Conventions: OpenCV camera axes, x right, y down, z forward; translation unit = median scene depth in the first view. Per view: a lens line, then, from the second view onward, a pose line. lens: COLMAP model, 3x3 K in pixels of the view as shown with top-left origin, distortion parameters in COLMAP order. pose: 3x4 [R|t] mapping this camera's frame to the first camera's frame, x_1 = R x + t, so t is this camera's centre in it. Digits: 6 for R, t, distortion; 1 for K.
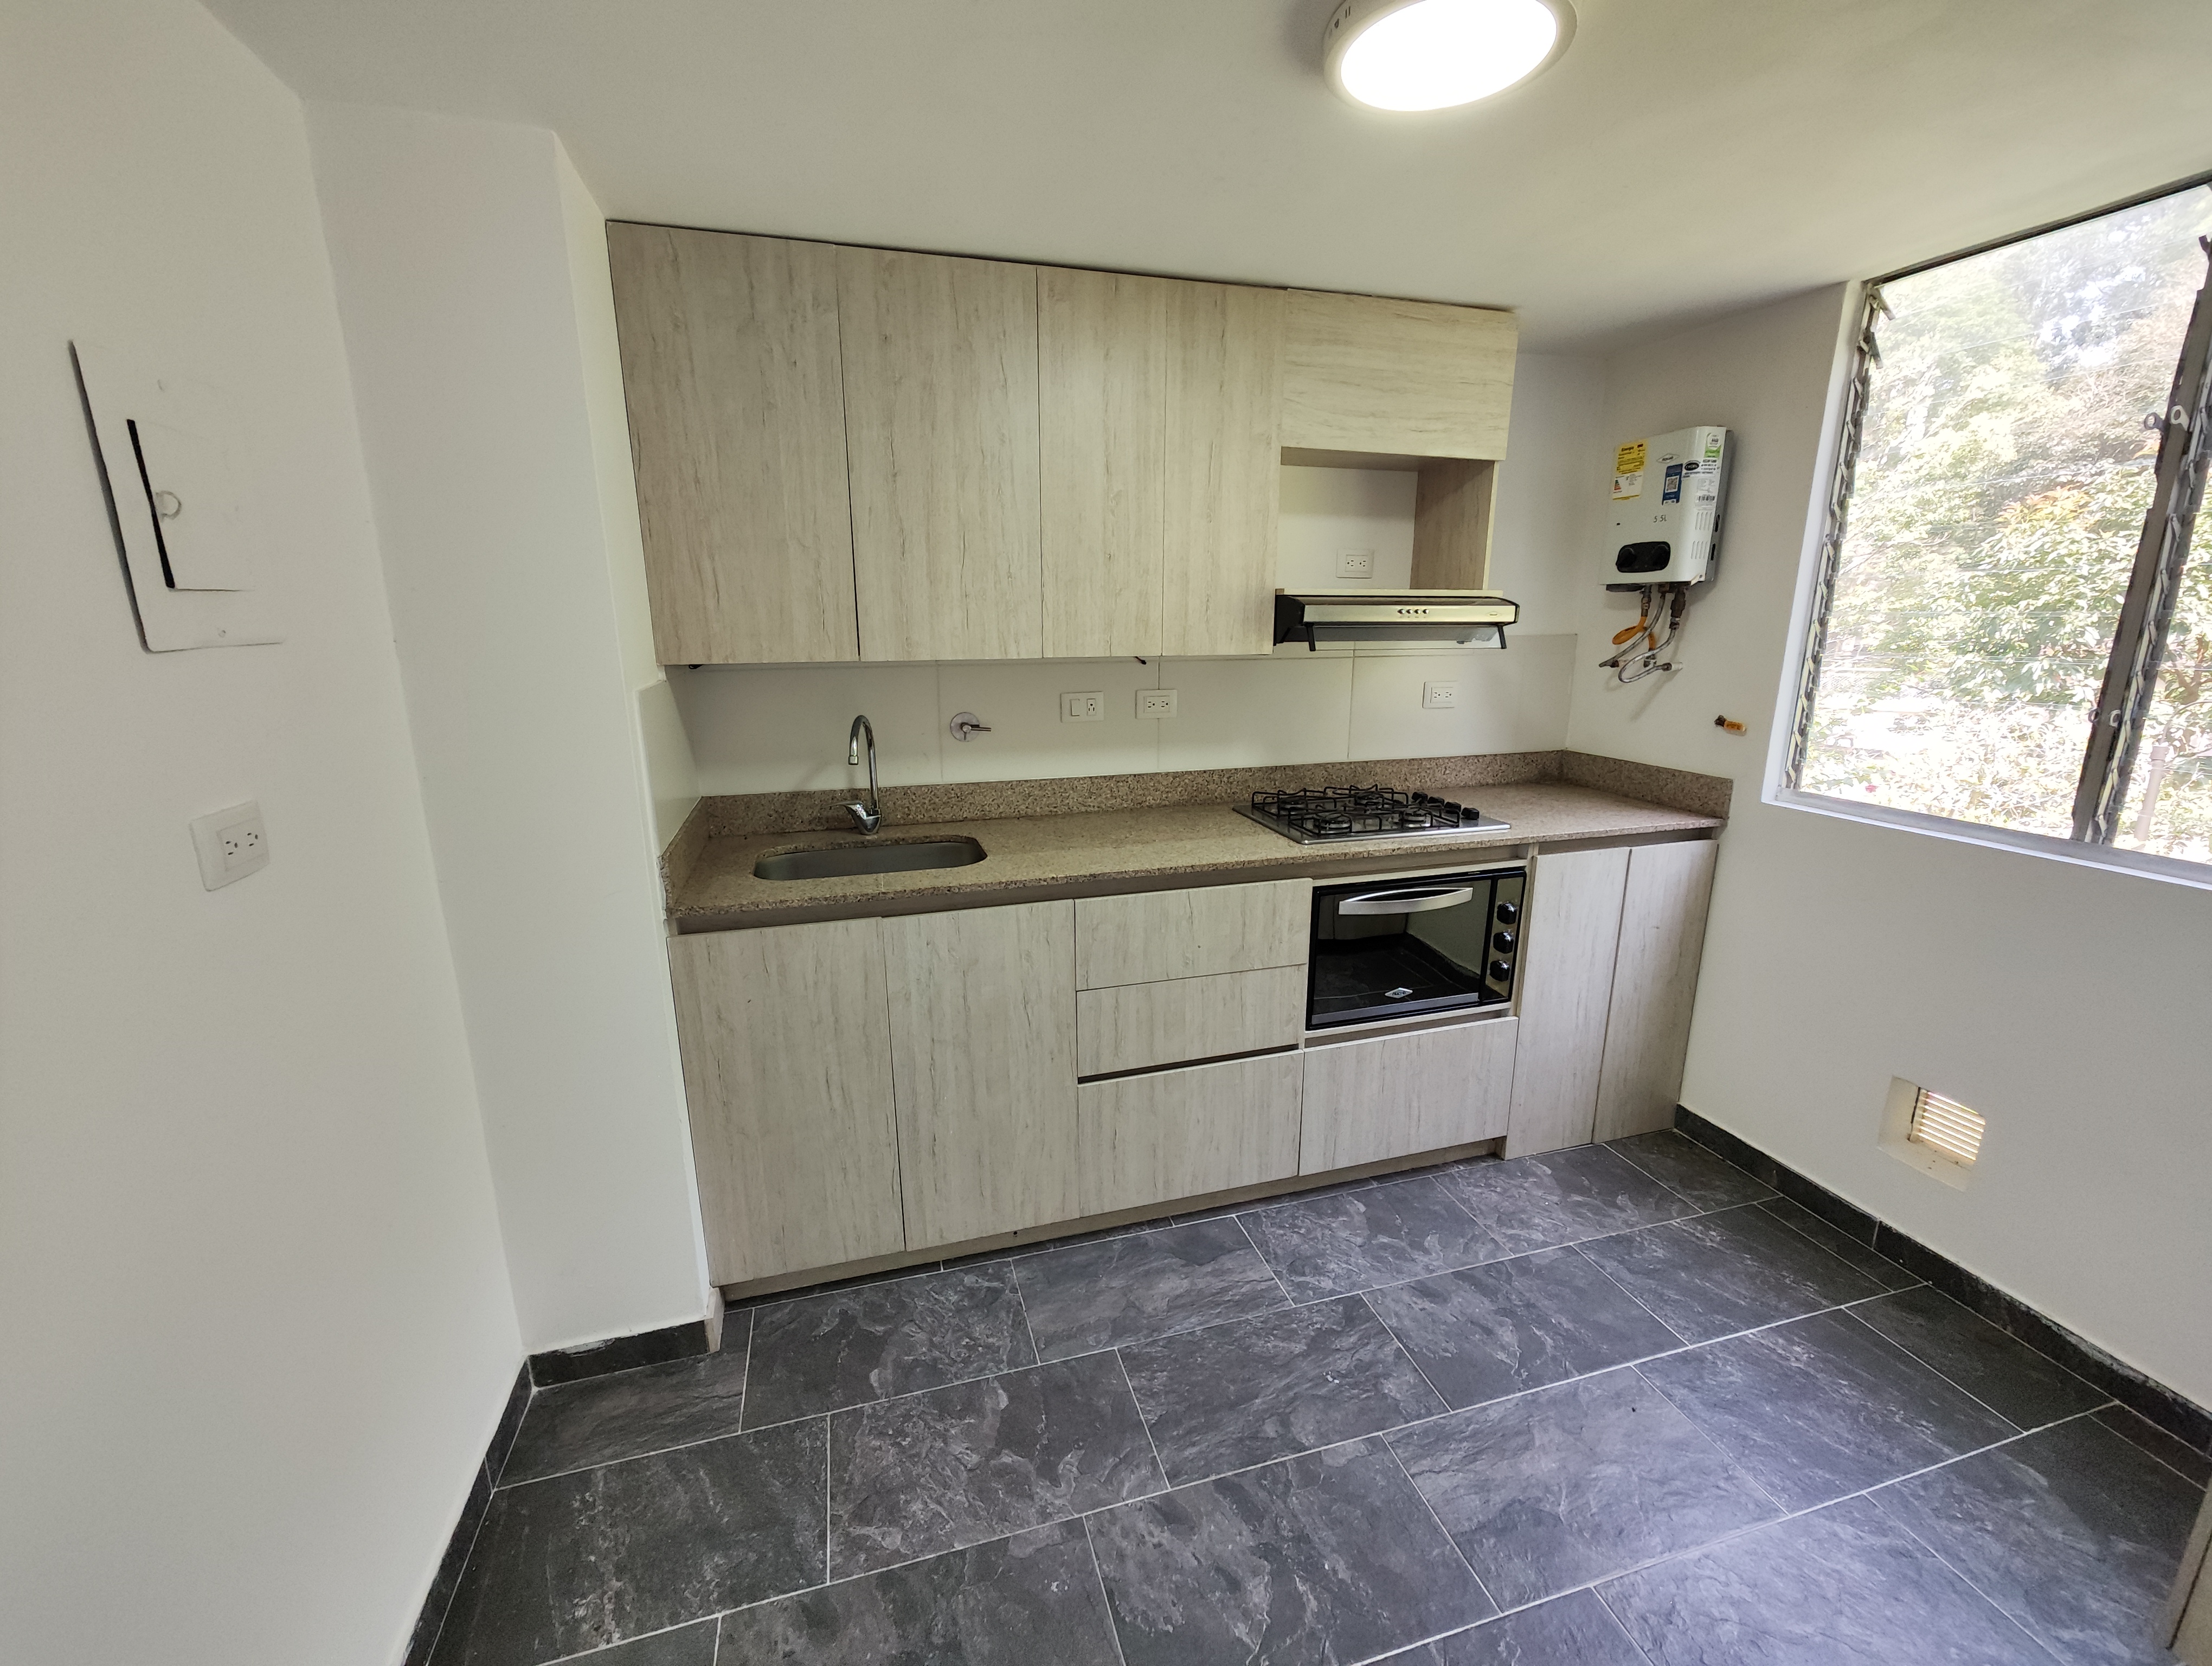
lens RADIAL K [[919.4, 0, 1094.7], [0, 919.4, 825.0], [0, 0, 1]] dist [-0.013209, 0.009658]
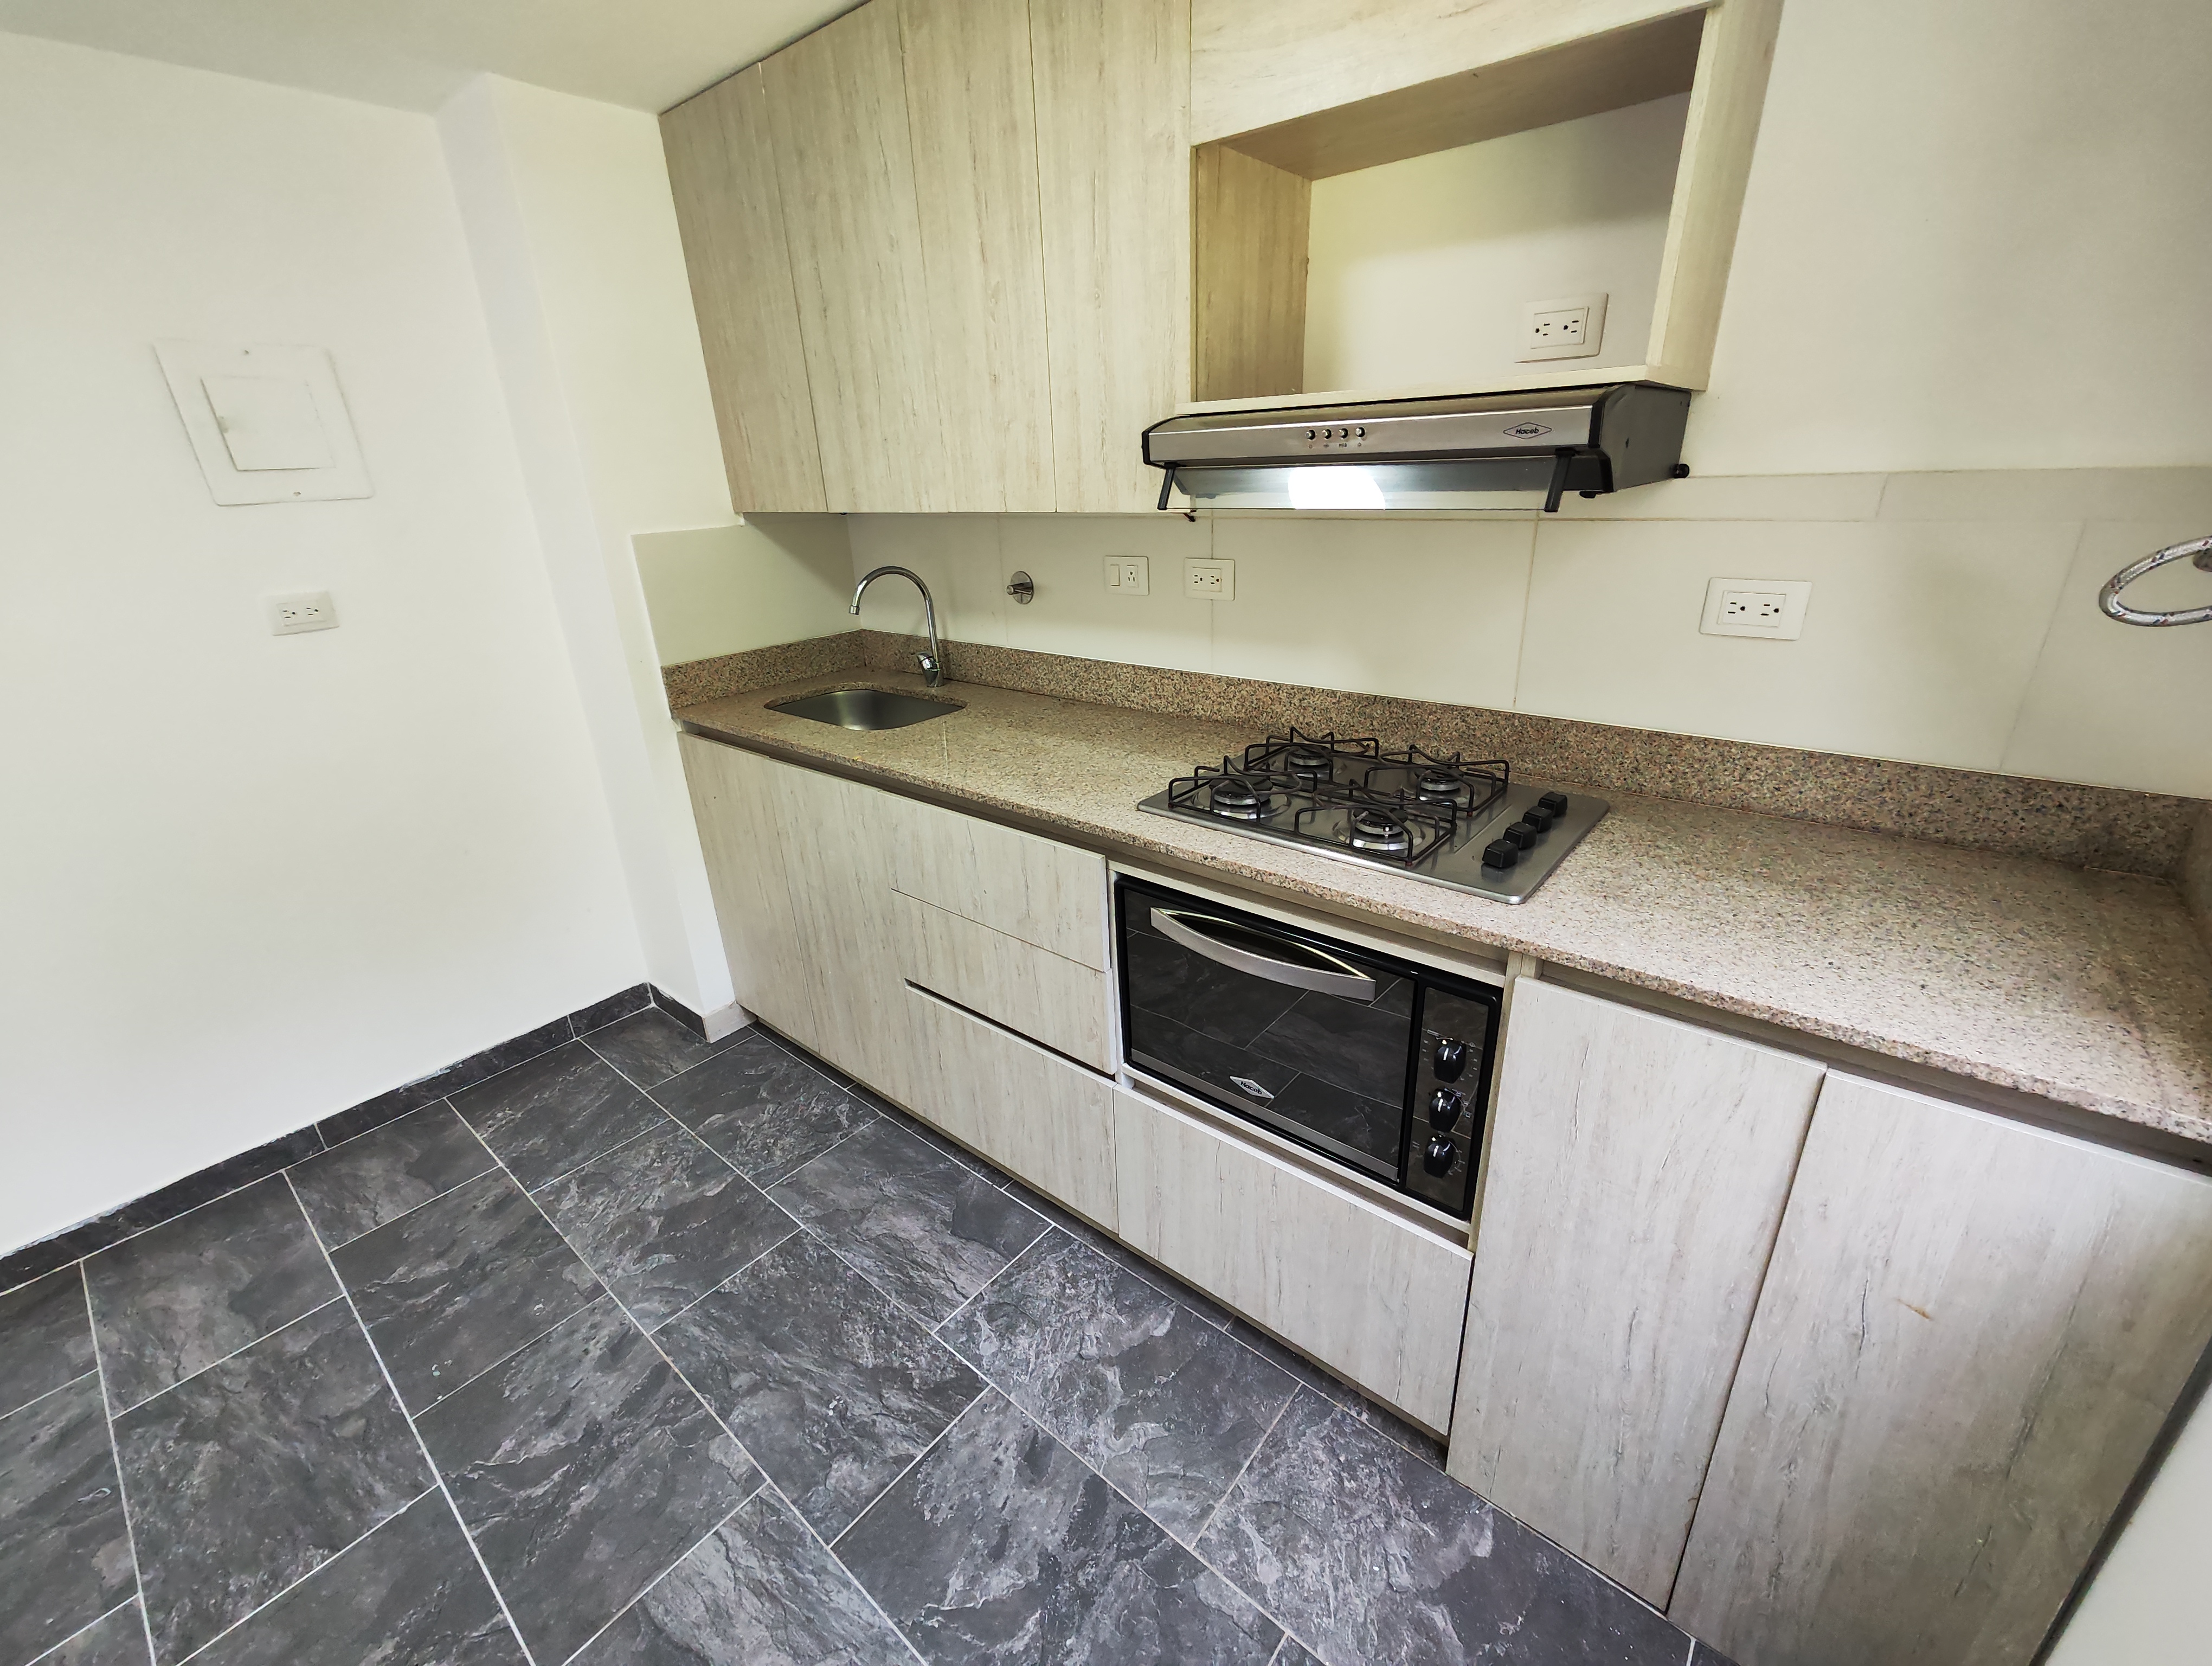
lens RADIAL K [[919.4, 0, 1094.7], [0, 919.4, 825.0], [0, 0, 1]] dist [-0.013209, 0.009658]
pose [[0.560944, 0.289345, -0.775643, 0.775638], [-0.148882, 0.956915, 0.249295, -0.138829], [0.814356, -0.024361, 0.579854, 0.619506]]
